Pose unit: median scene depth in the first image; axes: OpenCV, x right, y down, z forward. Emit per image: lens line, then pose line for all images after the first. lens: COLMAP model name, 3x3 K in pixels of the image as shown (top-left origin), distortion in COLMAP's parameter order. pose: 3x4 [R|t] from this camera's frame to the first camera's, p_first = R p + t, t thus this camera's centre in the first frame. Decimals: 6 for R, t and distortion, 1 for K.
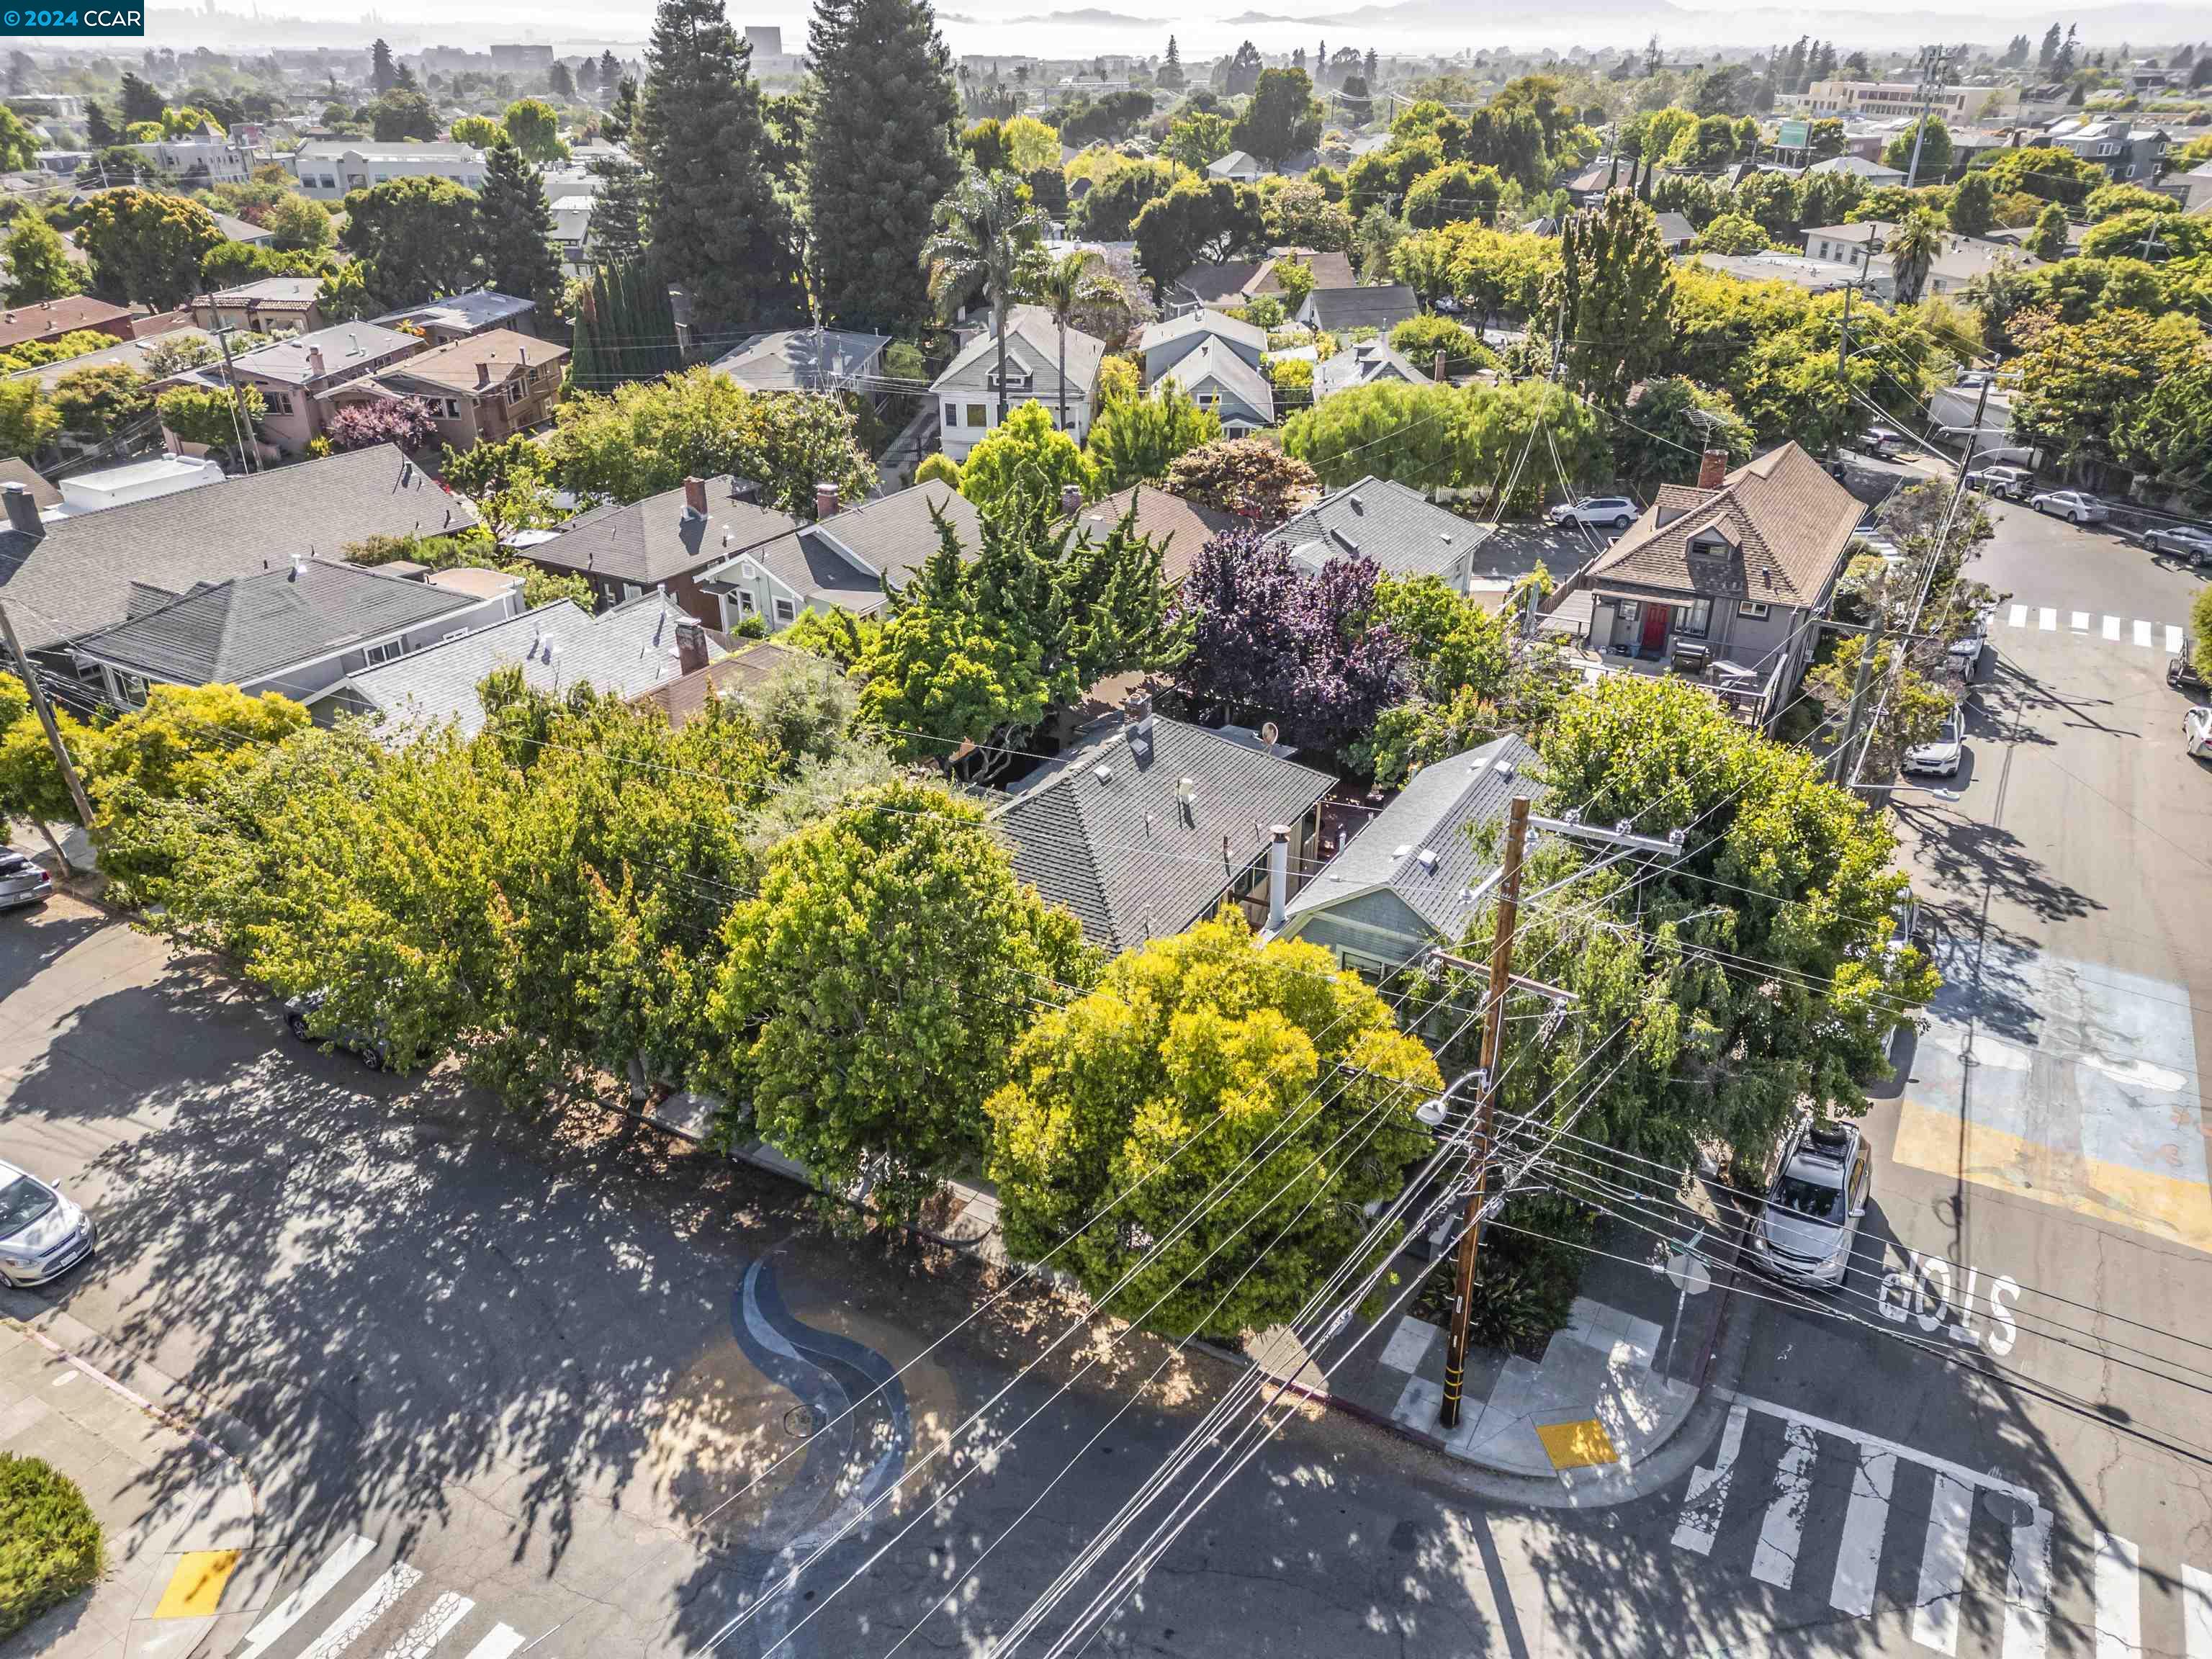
lens RADIAL K [[1501.5, 0, 1066.1], [0, 1501.5, 881.7], [0, 0, 1]] dist [0.081355, -0.064416]
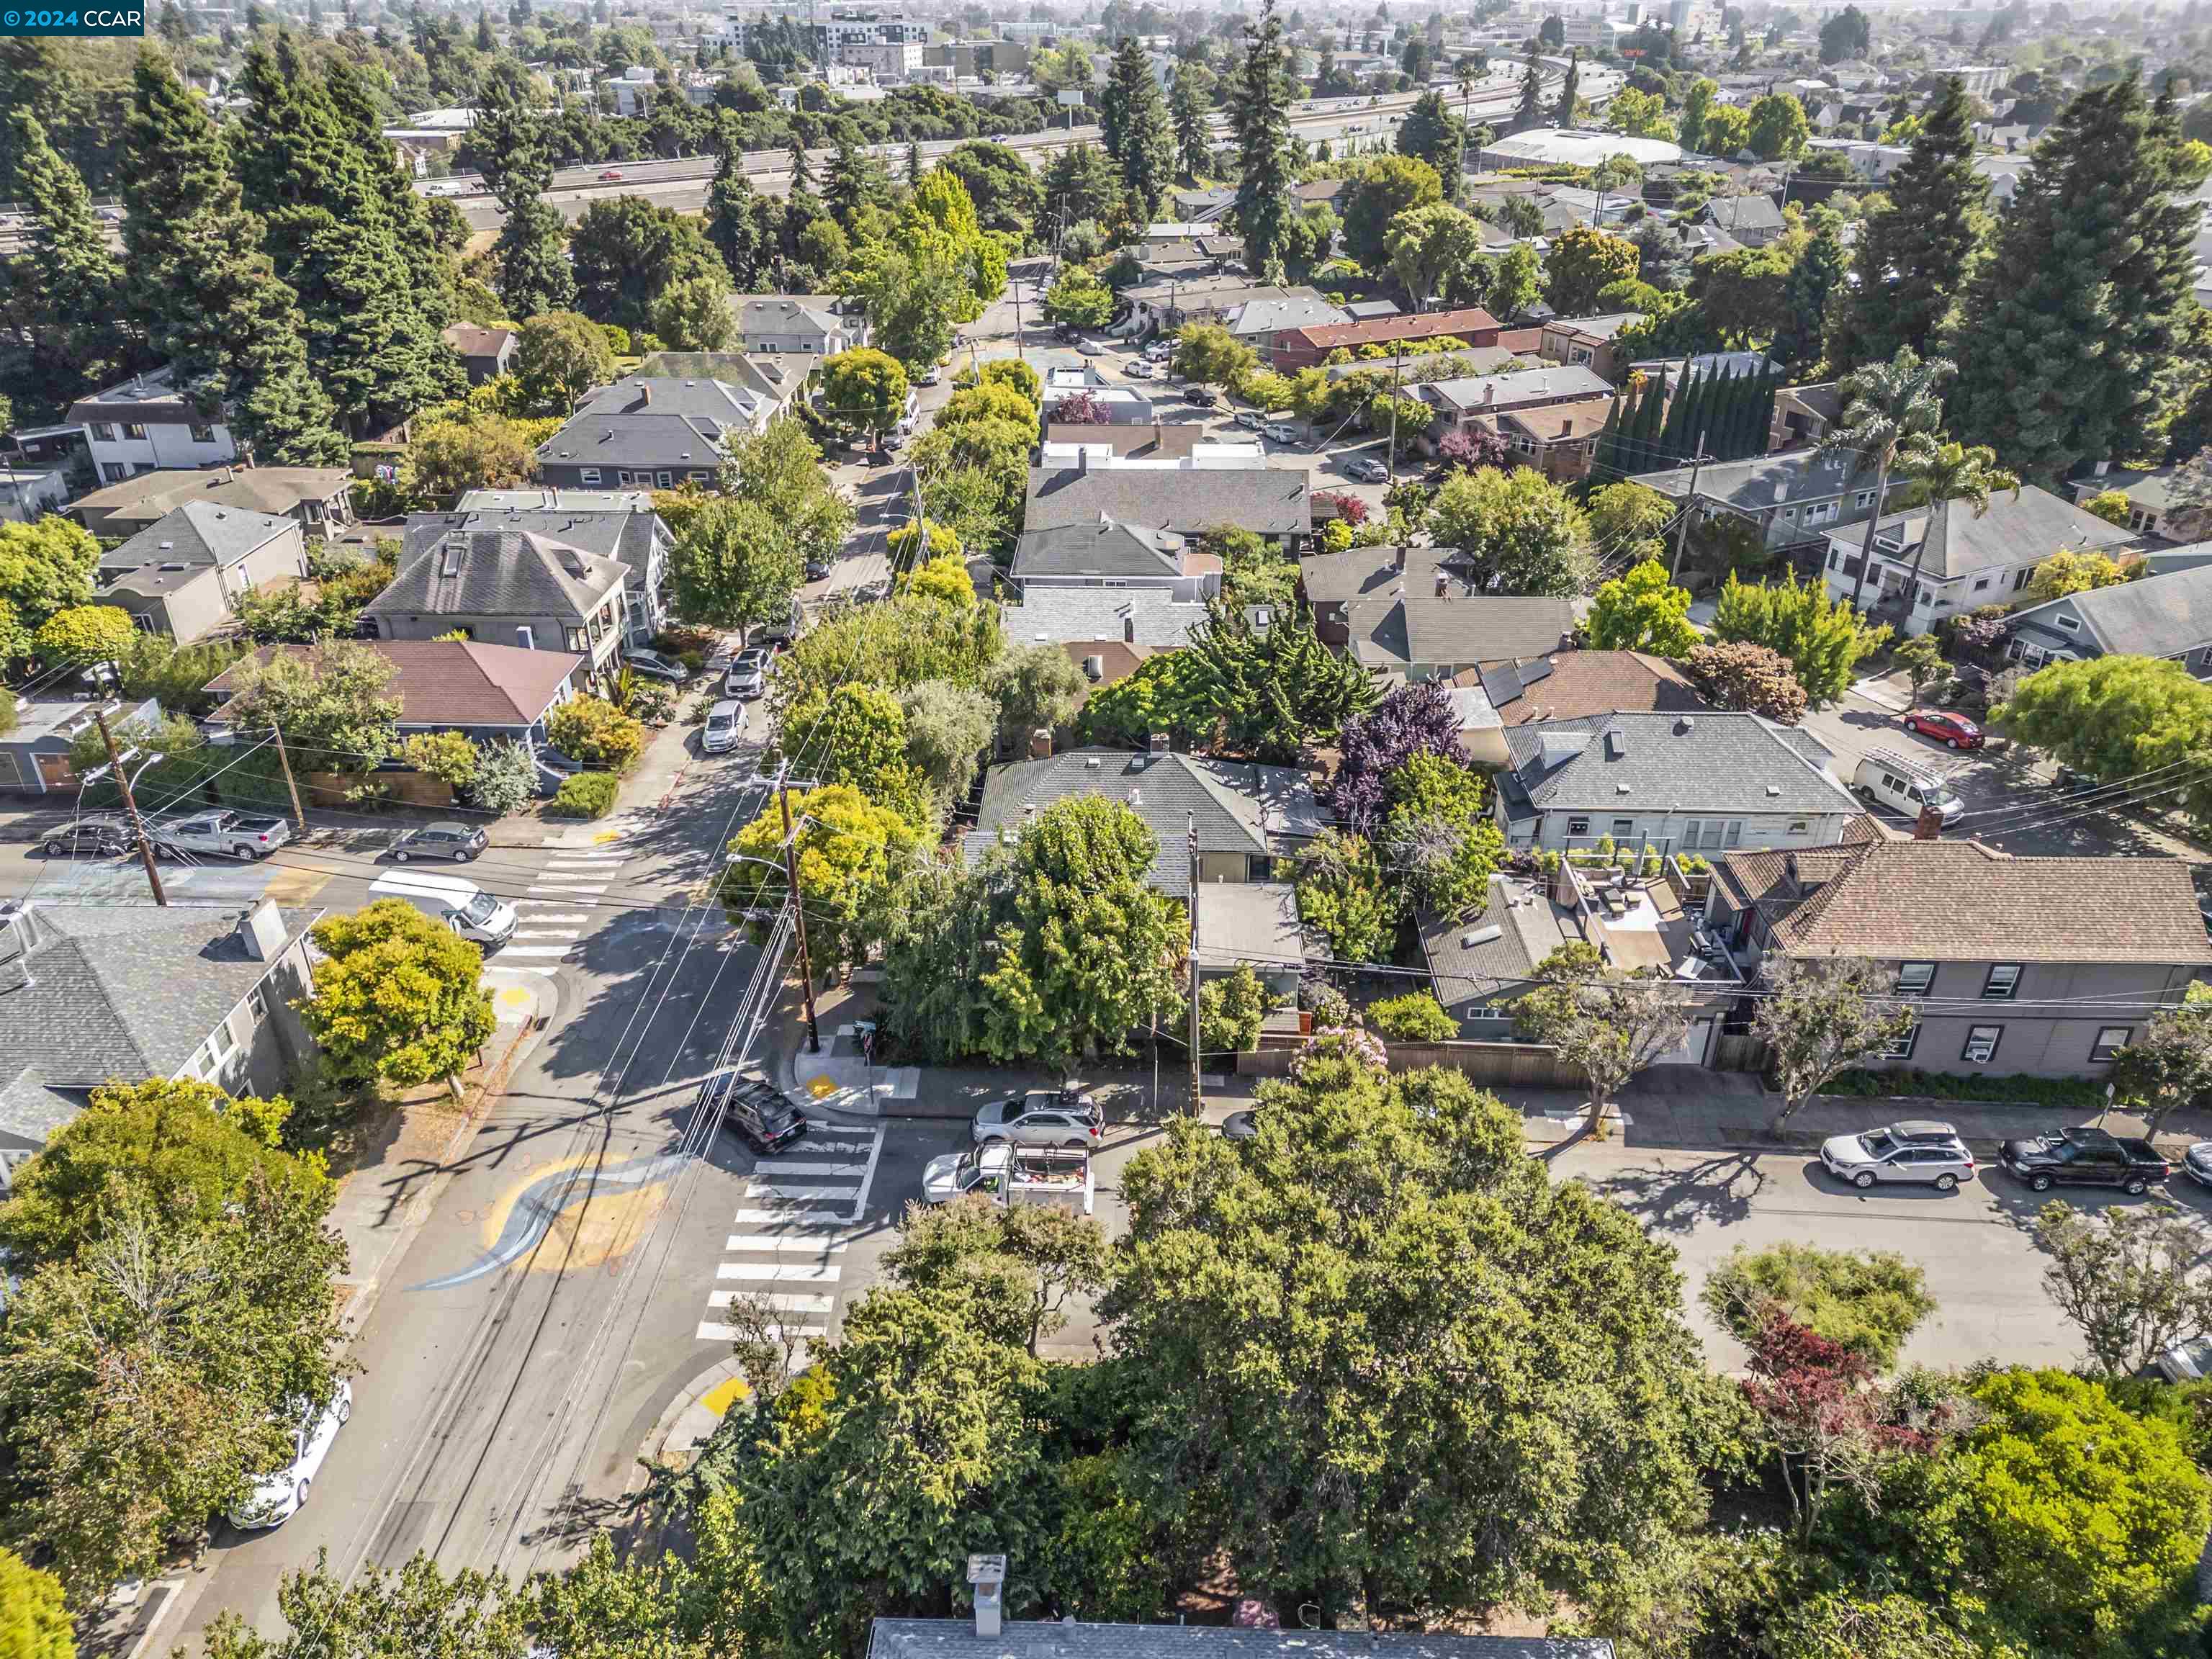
lens RADIAL K [[1468.3, 0, 1063.9], [0, 1468.3, 828.5], [0, 0, 1]] dist [0.173986, -0.183225]
pose [[0.473707, 0.427785, -0.769806, 1.496320], [-0.421204, 0.877697, 0.228550, -0.422413], [0.773427, 0.215980, 0.595956, -0.006272]]
